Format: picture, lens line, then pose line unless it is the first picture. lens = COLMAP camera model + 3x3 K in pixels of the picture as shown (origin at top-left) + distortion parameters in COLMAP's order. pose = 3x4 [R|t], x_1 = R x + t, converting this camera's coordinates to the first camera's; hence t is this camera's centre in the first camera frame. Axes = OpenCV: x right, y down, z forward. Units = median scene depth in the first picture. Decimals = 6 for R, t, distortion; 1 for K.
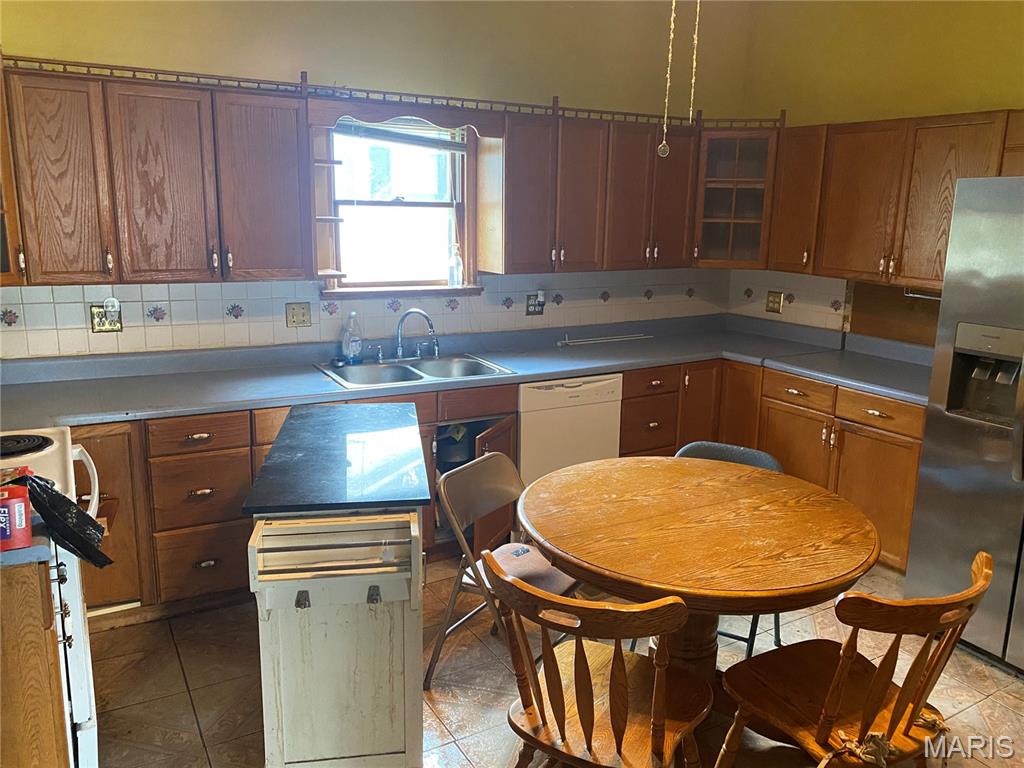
lens RADIAL K [[783.9, 0, 508.0], [0, 783.9, 359.9], [0, 0, 1]] dist [0.011564, -0.016474]
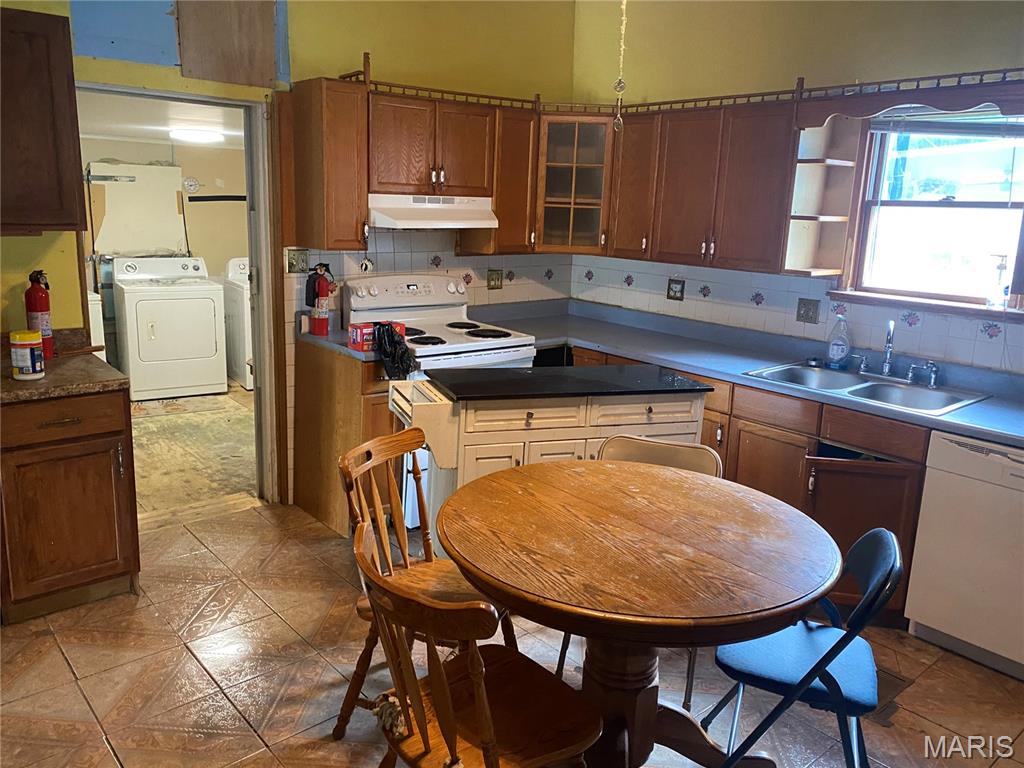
lens RADIAL K [[783.9, 0, 517.4], [0, 783.9, 377.9], [0, 0, 1]] dist [0.011564, -0.016474]
pose [[0.193224, 0.203340, -0.959853, 0.844496], [-0.207177, 0.964687, 0.162658, -0.075924], [0.959032, 0.167430, 0.228528, 0.502205]]
